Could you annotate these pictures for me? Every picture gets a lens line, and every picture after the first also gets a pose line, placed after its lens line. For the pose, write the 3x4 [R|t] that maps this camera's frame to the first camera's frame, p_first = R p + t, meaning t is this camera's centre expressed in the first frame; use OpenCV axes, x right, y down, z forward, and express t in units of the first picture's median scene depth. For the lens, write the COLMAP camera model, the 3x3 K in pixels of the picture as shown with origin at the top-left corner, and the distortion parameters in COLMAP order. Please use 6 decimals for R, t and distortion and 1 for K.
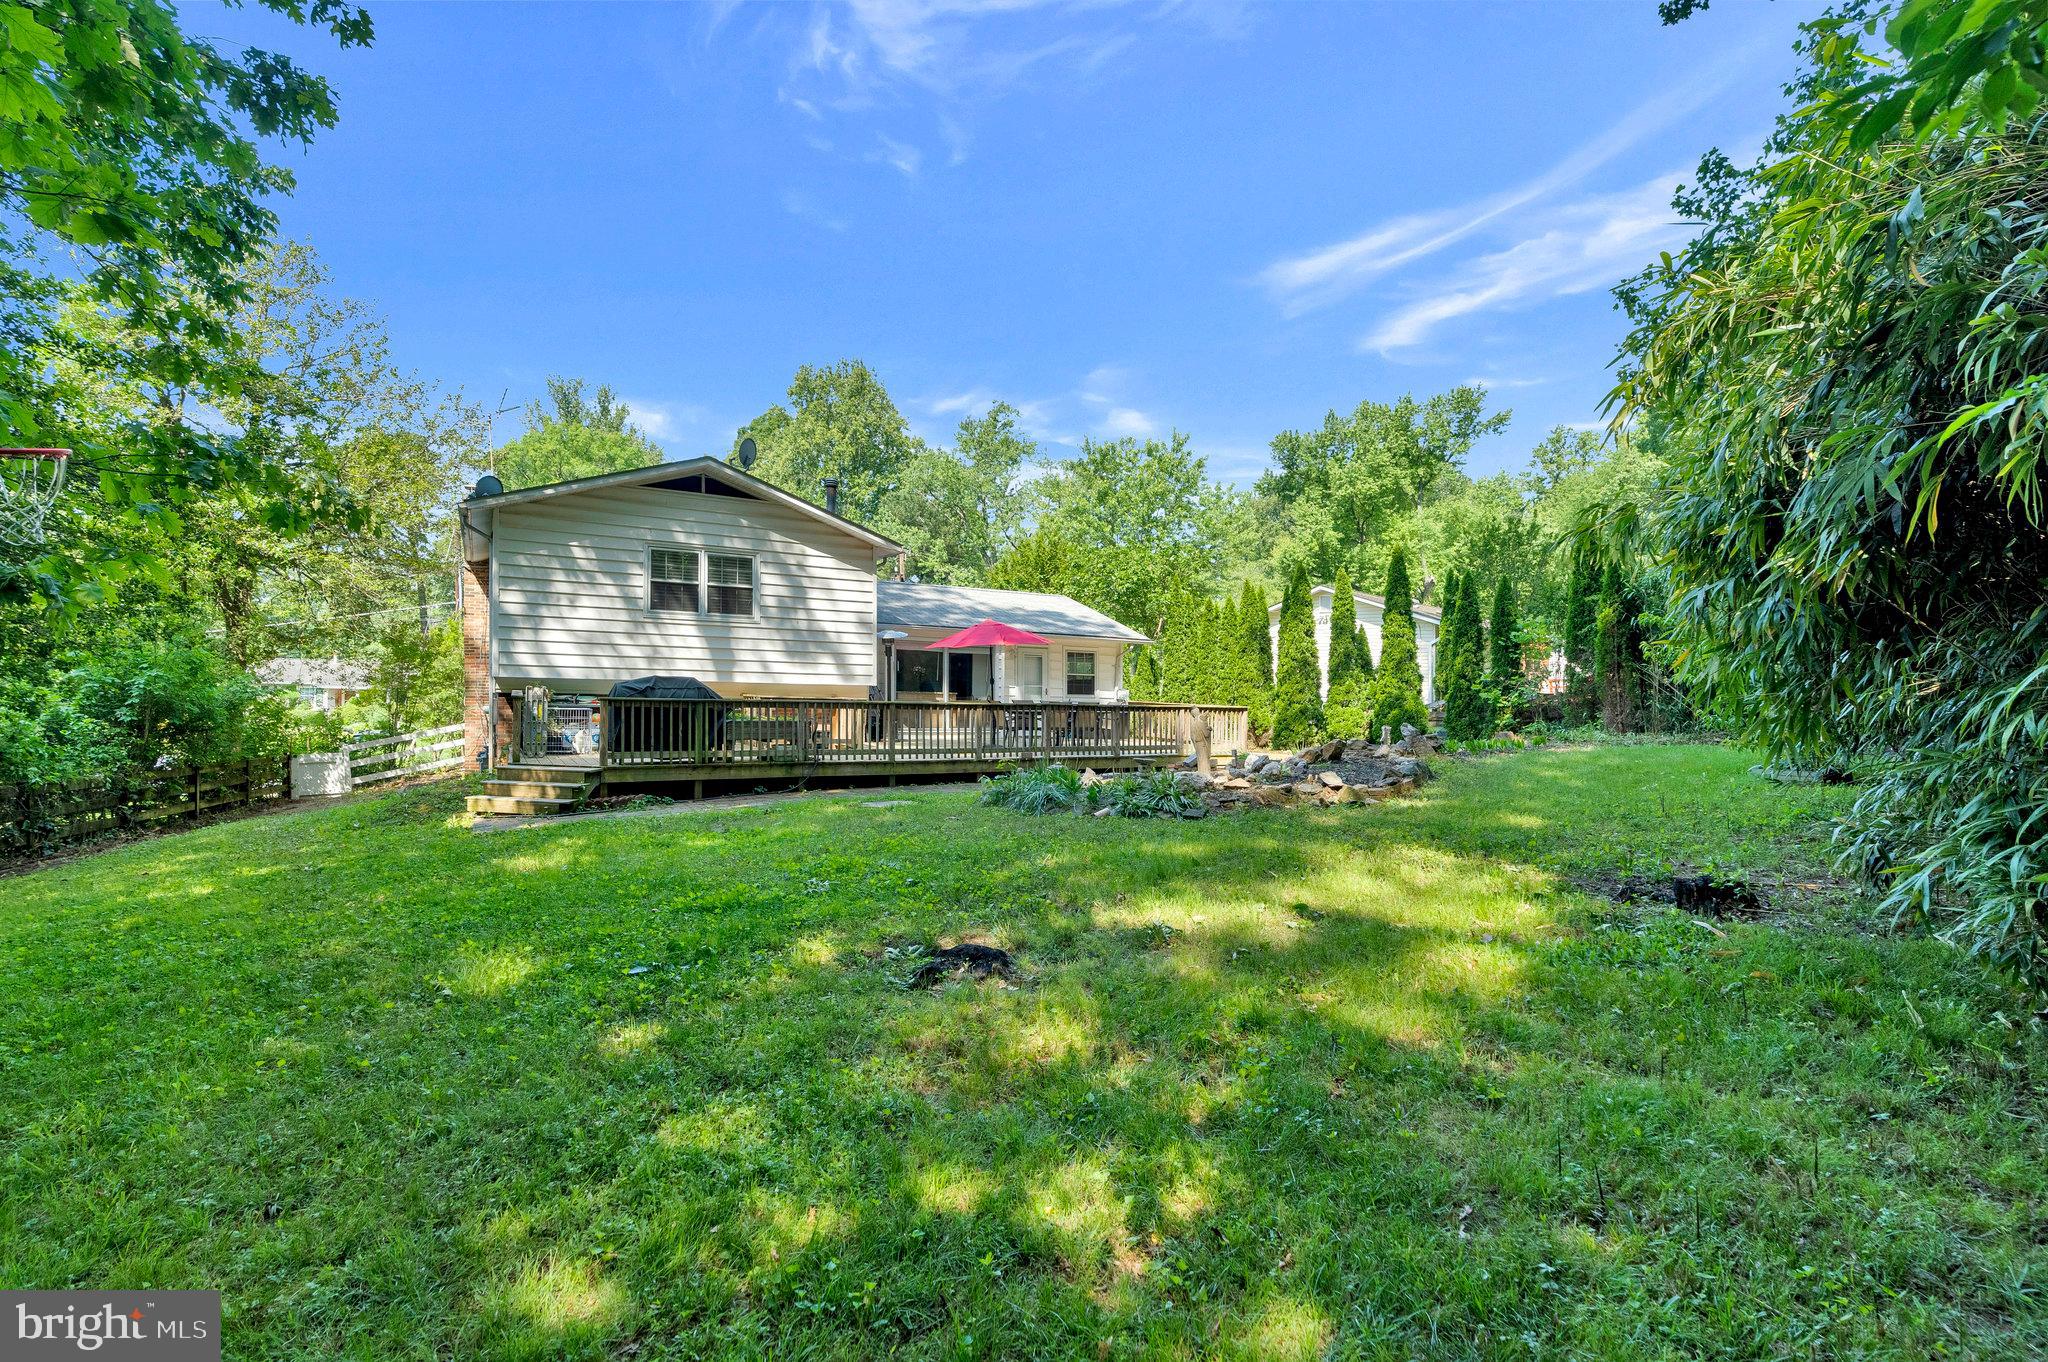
lens RADIAL K [[946.5, 0, 1024.3], [0, 946.5, 691.2], [0, 0, 1]] dist [0.000126, 0.000879]
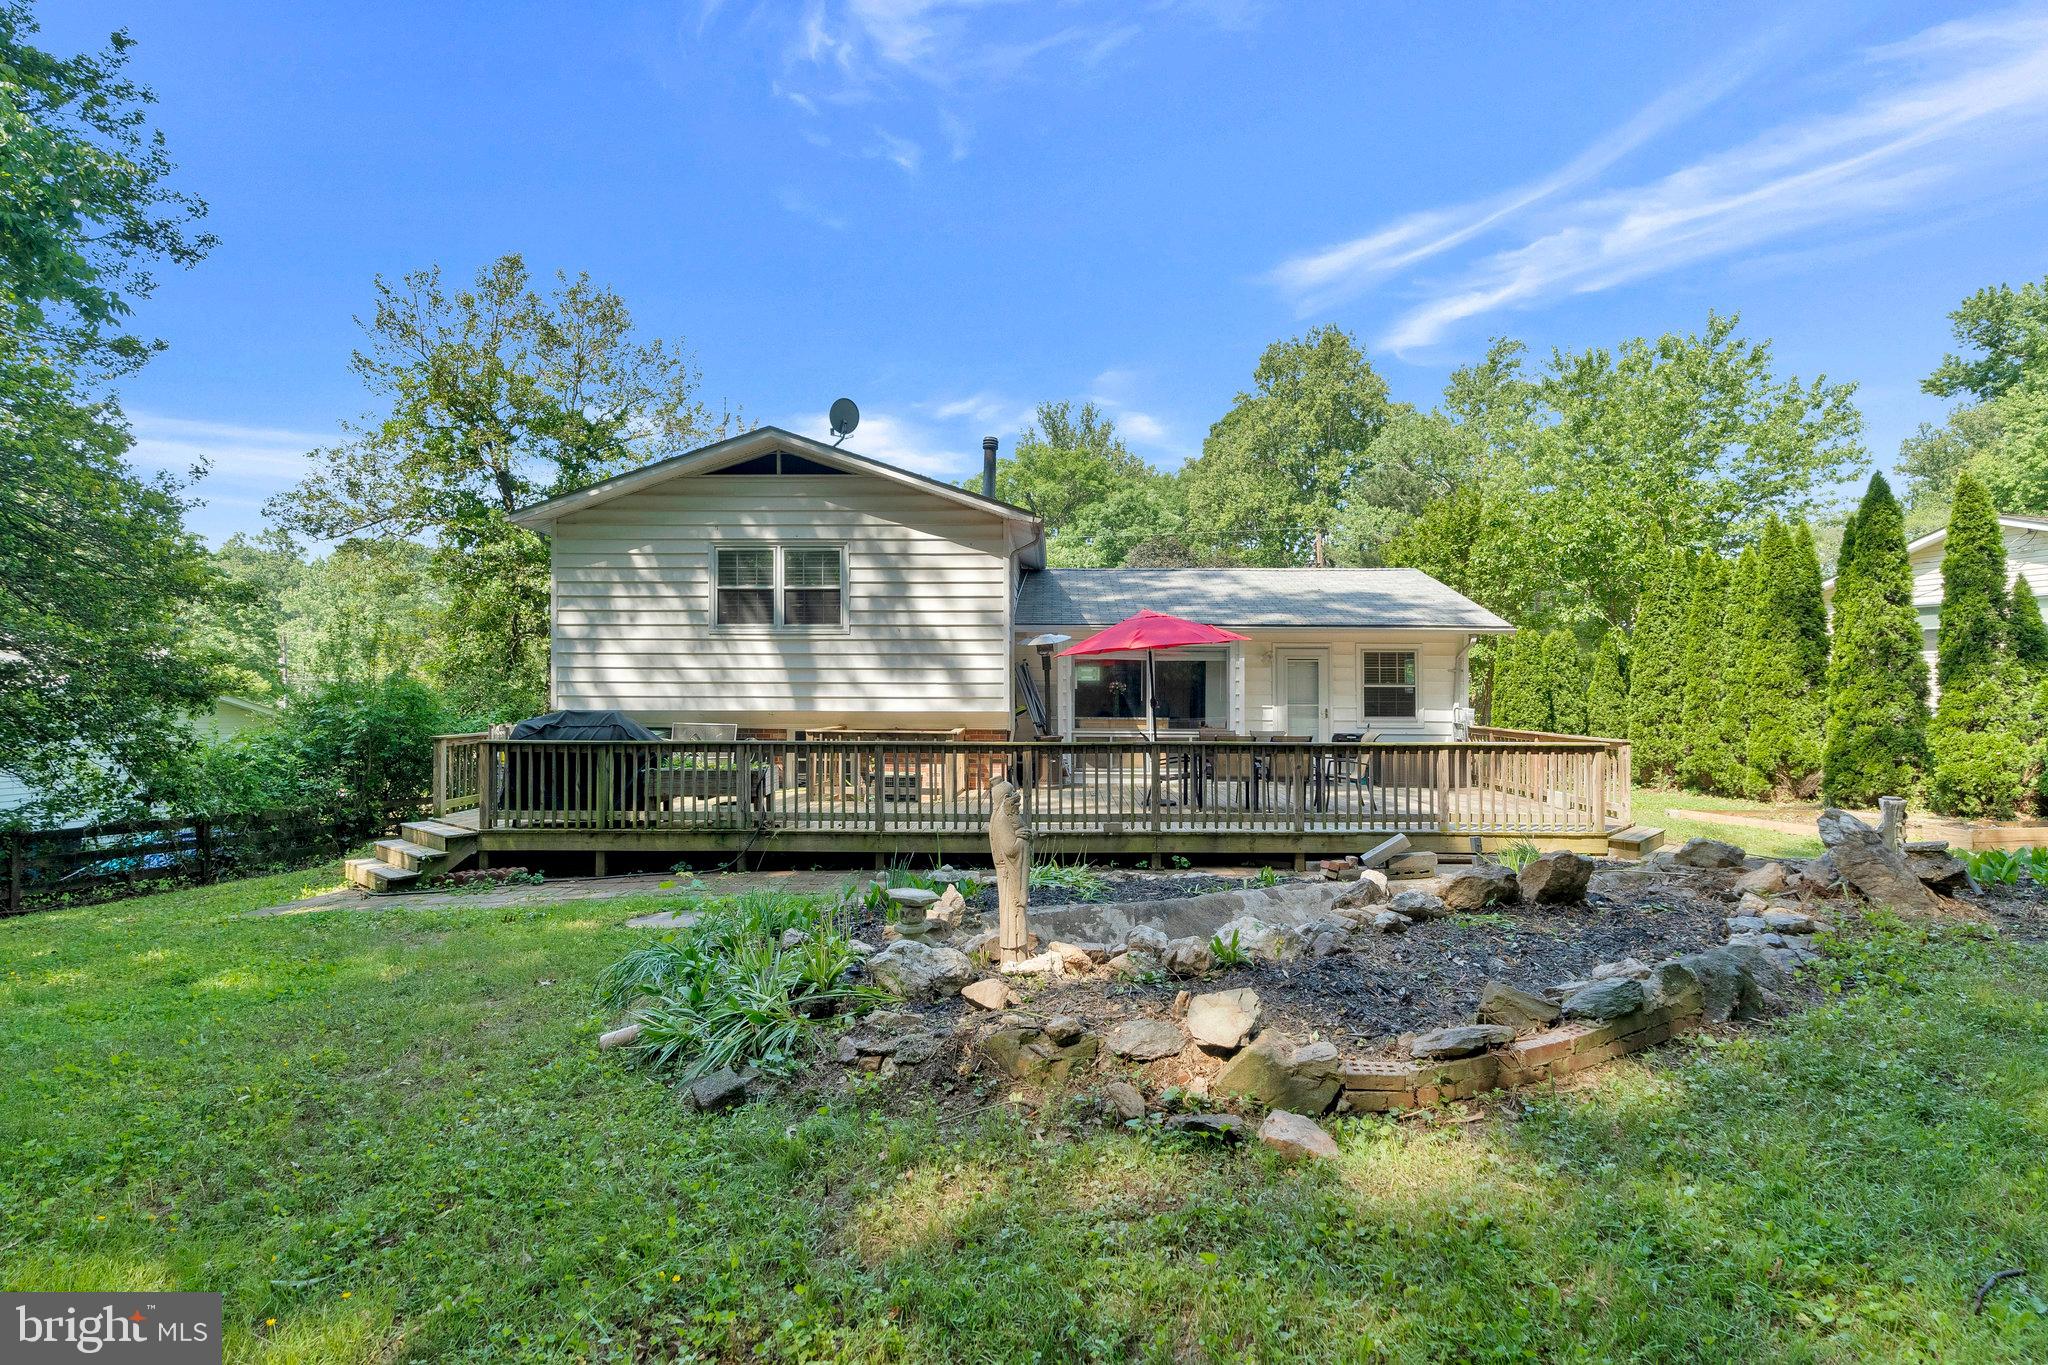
lens RADIAL K [[1002.0, 0, 1024.0], [0, 1002.0, 682.5], [0, 0, 1]] dist [-0.000309, -0.000132]
pose [[0.858973, -0.027482, -0.511283, 0.259443], [0.017251, 0.999545, -0.024745, -0.009300], [0.511731, 0.012435, 0.859056, 0.375221]]
